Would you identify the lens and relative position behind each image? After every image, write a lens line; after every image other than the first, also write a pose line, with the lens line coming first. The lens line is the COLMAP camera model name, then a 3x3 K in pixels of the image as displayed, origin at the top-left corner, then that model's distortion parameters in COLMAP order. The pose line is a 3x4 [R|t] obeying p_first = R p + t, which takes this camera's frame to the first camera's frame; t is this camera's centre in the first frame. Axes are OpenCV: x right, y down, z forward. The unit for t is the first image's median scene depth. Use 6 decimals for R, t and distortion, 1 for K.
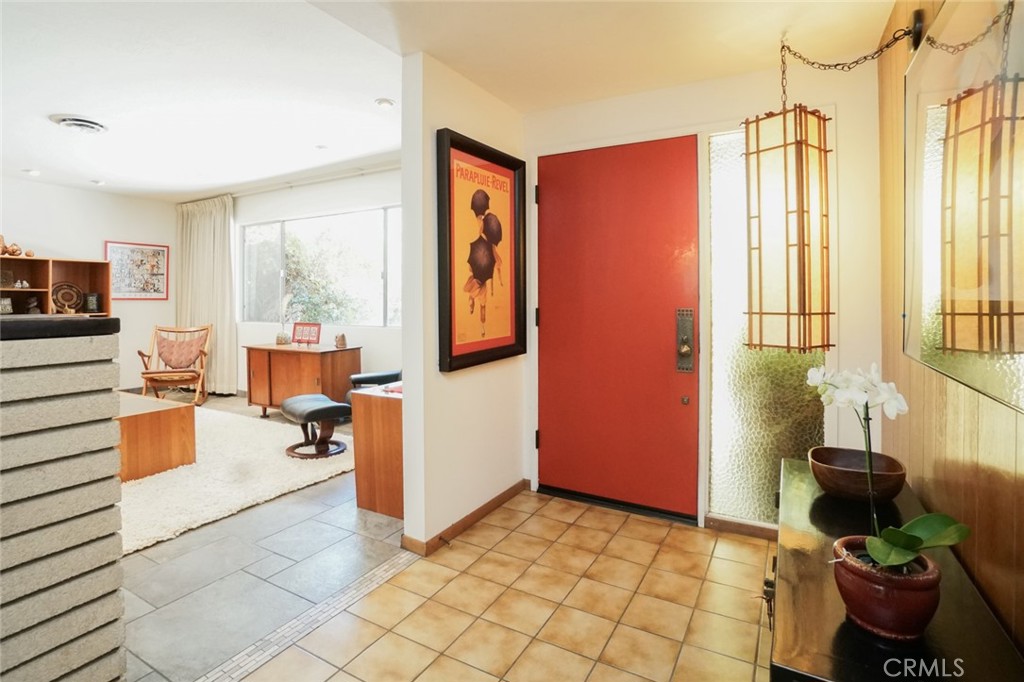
lens RADIAL K [[523.0, 0, 487.7], [0, 523.0, 297.0], [0, 0, 1]] dist [-0.060744, 0.008771]
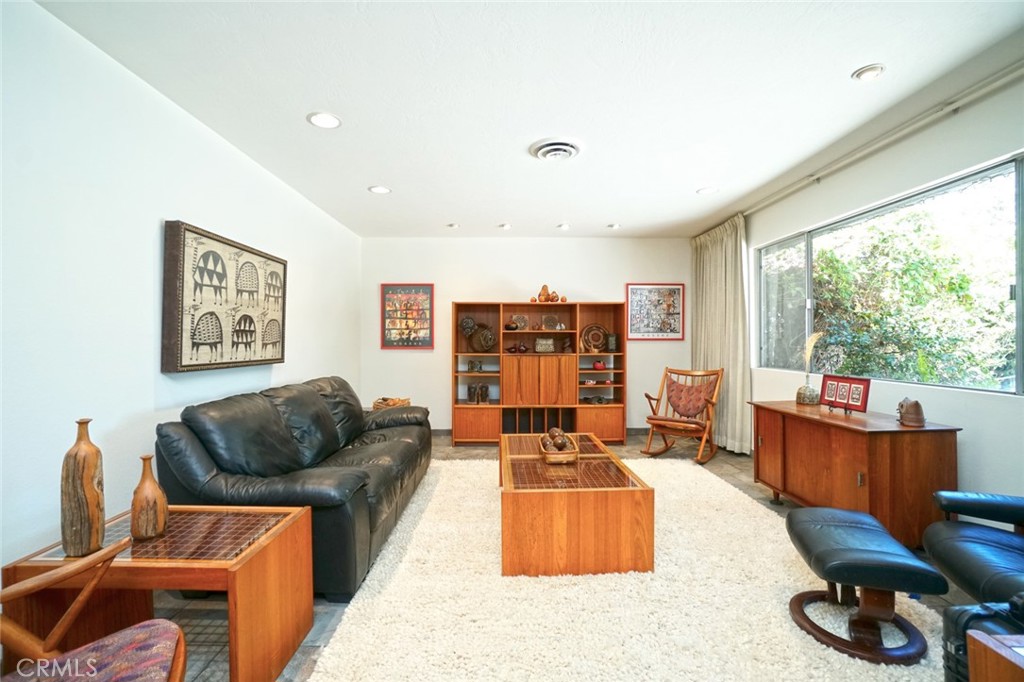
lens RADIAL K [[461.6, 0, 527.2], [0, 461.6, 337.2], [0, 0, 1]] dist [-0.043241, 0.012245]
pose [[0.565884, -0.004729, -0.824471, -0.230601], [0.004590, 0.999986, -0.002586, 0.003005], [0.824472, -0.002321, 0.565898, 0.763928]]
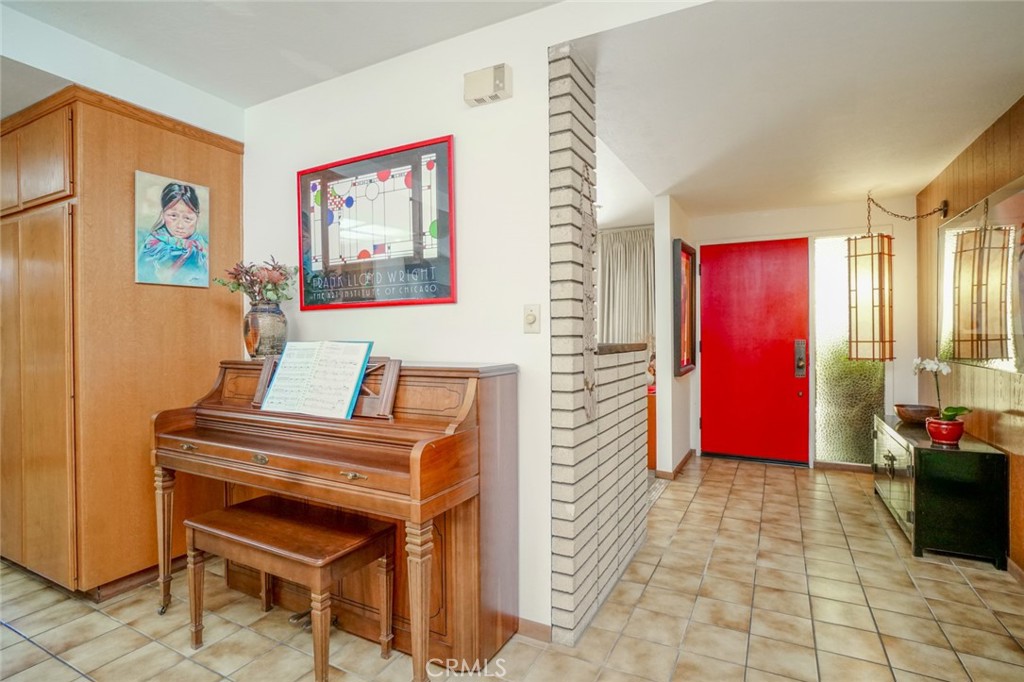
lens RADIAL K [[538.9, 0, 494.5], [0, 538.9, 341.5], [0, 0, 1]] dist [-0.025240, -0.000557]
pose [[0.998505, -0.008140, 0.054053, -0.802557], [0.007505, 0.999900, 0.011950, -0.001787], [-0.054145, -0.011527, 0.998467, -0.783223]]
